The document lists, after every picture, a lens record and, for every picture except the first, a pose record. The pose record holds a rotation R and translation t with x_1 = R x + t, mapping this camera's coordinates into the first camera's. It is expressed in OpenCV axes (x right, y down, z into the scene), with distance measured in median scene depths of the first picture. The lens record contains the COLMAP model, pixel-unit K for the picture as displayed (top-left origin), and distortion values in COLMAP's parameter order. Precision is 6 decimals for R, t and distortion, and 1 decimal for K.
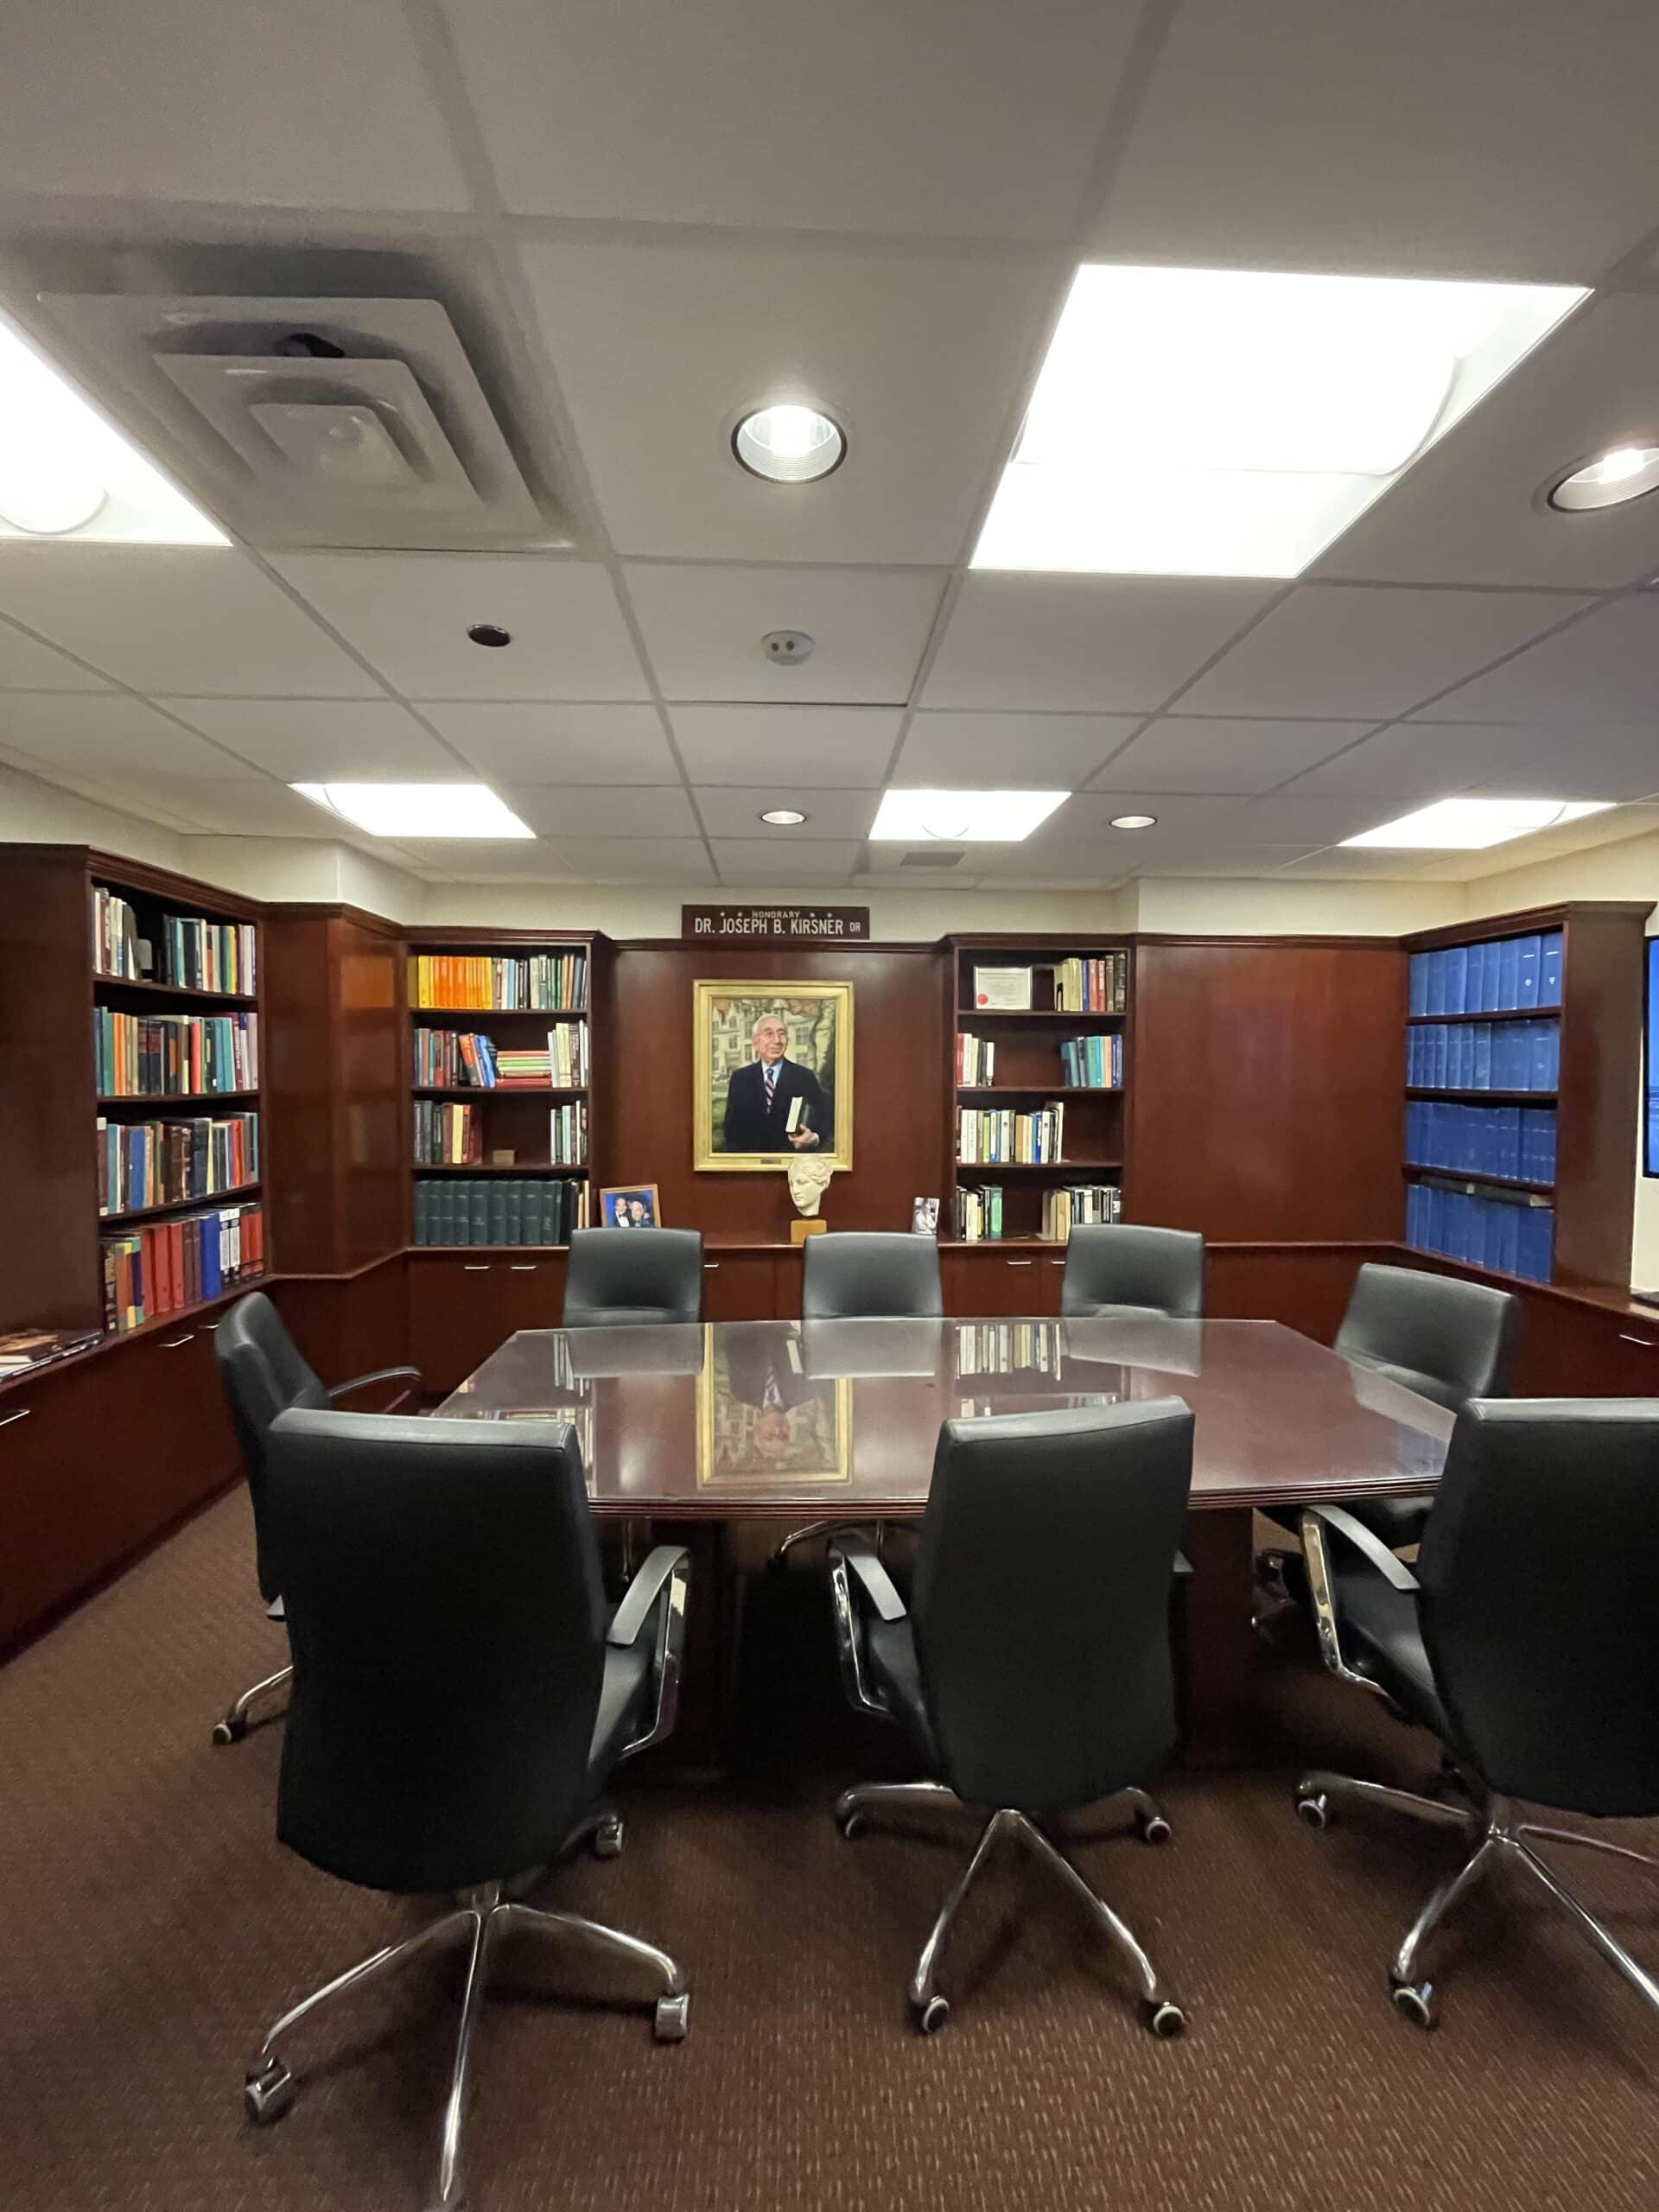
lens RADIAL K [[885.0, 0, 824.5], [0, 885.0, 1101.7], [0, 0, 1]] dist [-0.000672, 0.000068]
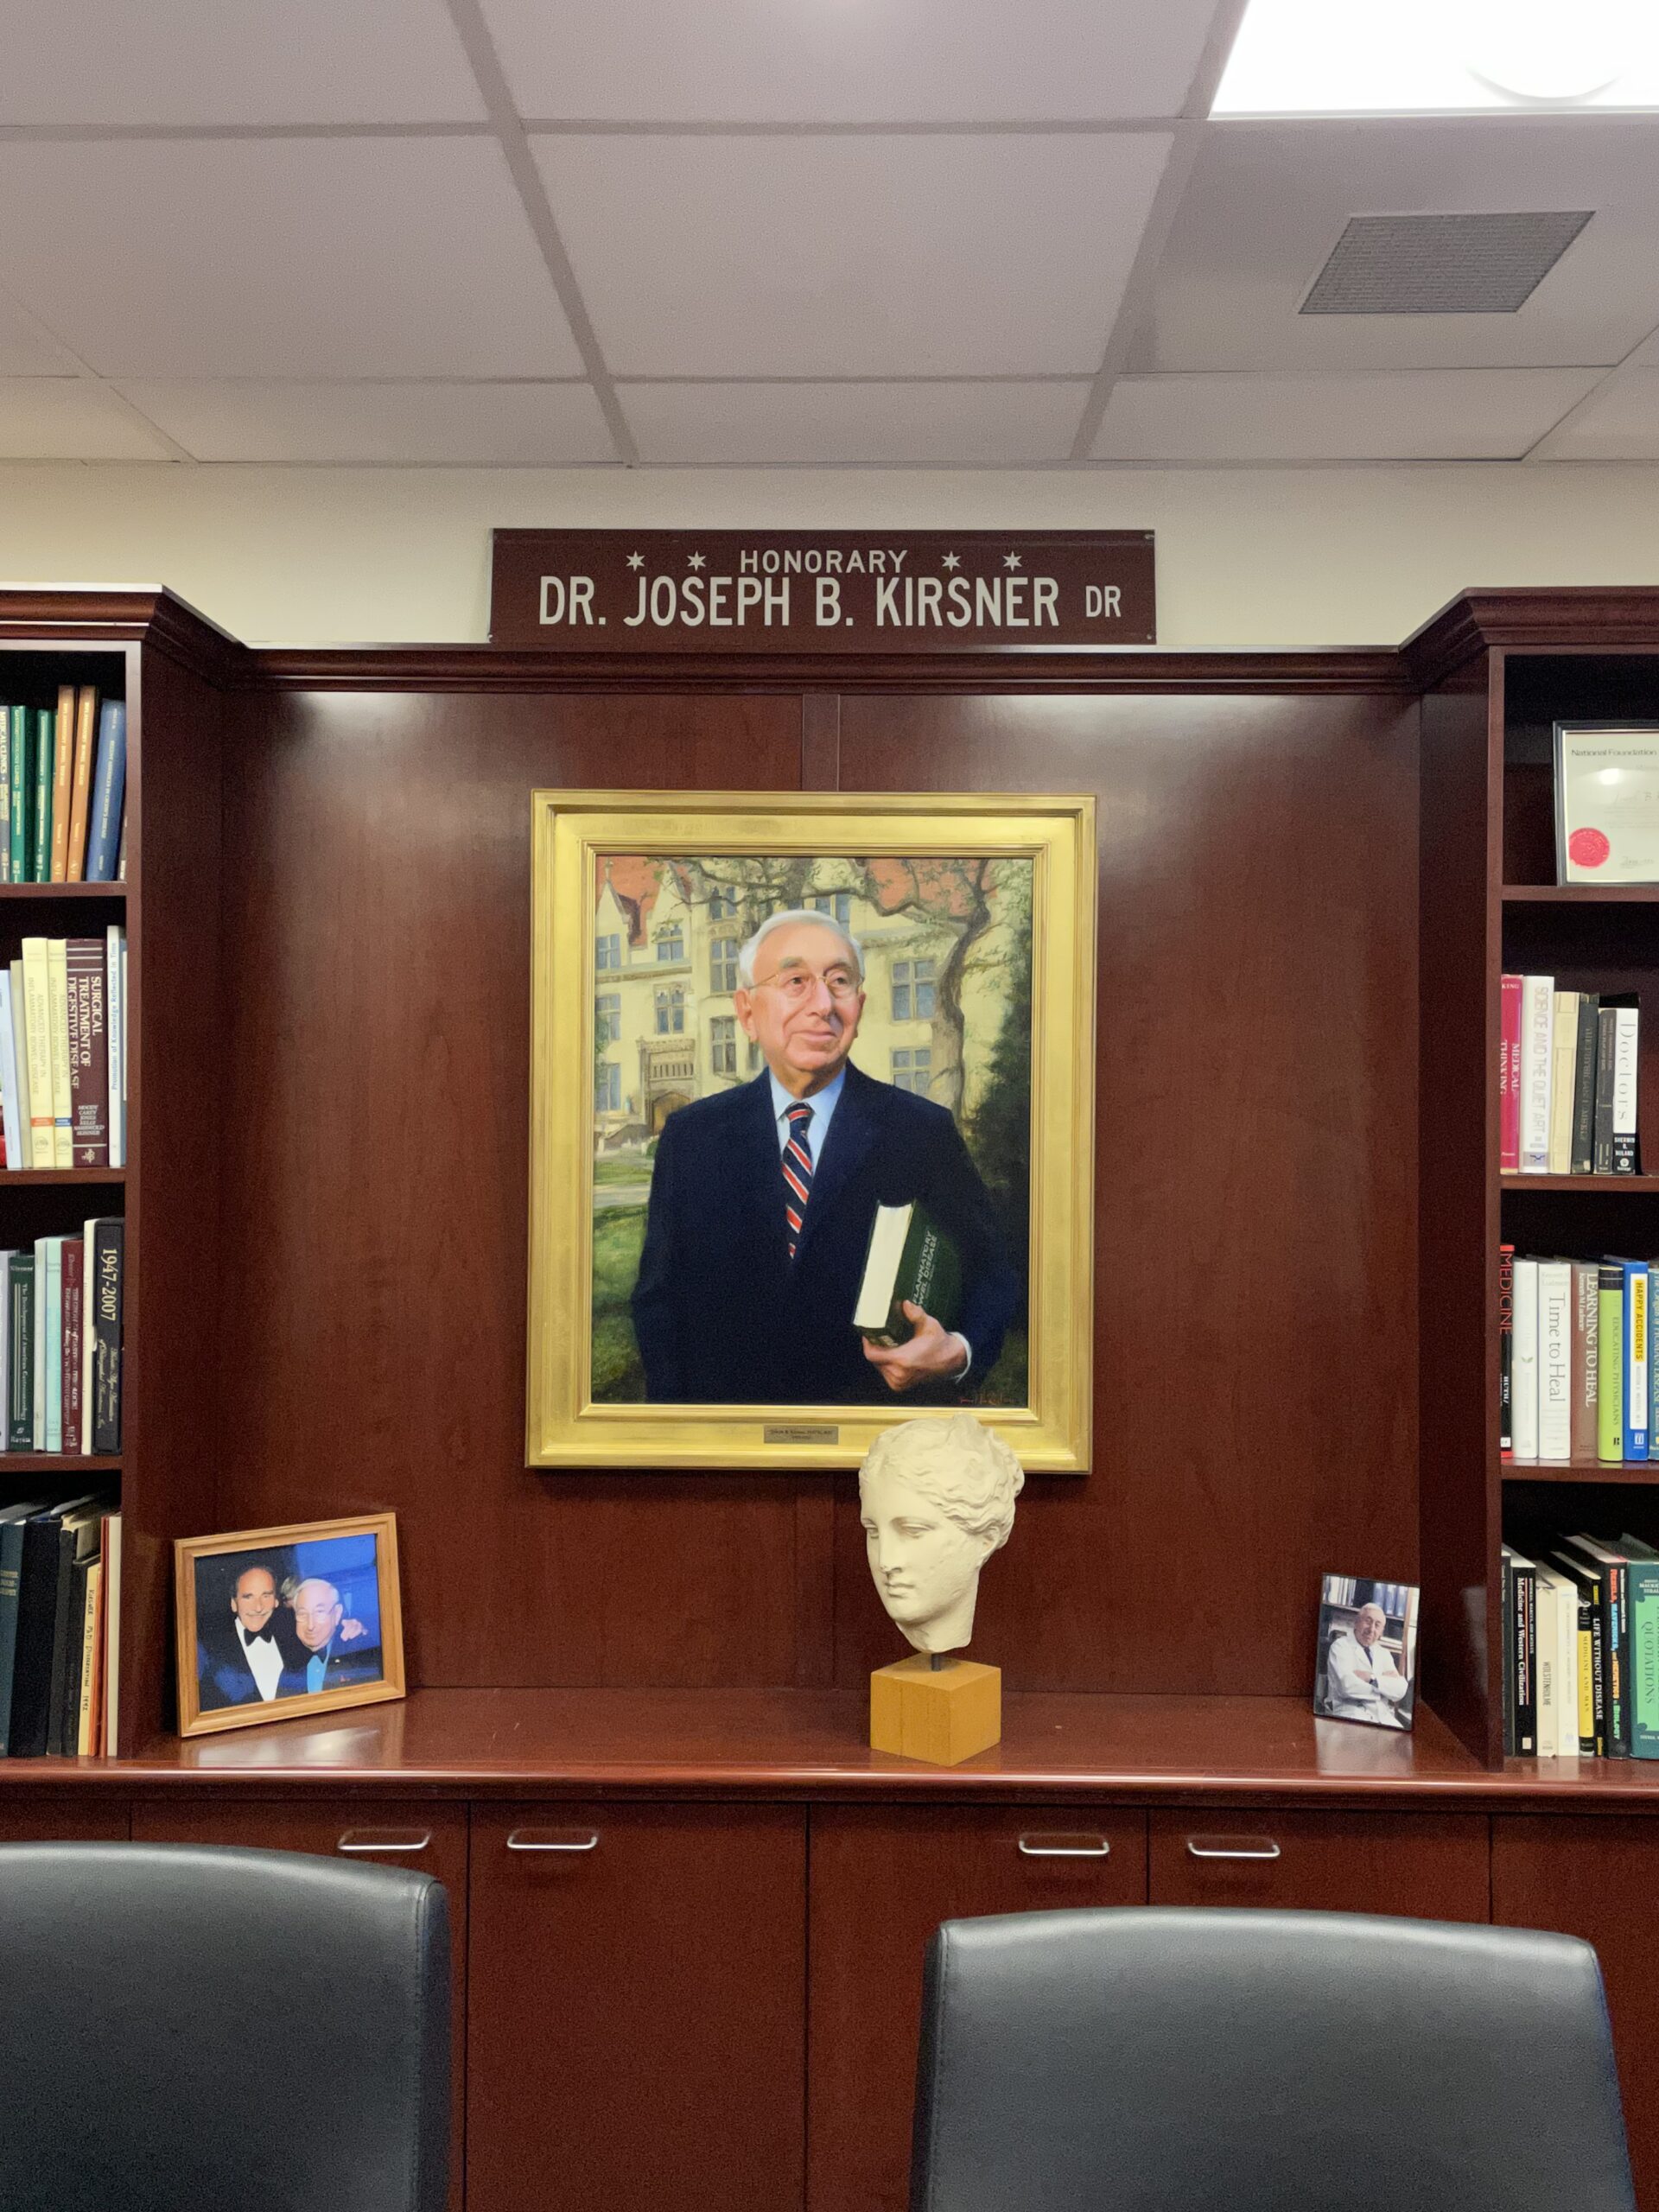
lens RADIAL K [[1933.5, 0, 827.4], [0, 1933.5, 1103.7], [0, 0, 1]] dist [-0.003710, -0.000621]
pose [[0.998595, 0.003435, -0.052886, -0.019962], [-0.005331, 0.999347, -0.035740, -0.015322], [0.052729, 0.035972, 0.997961, 0.389879]]
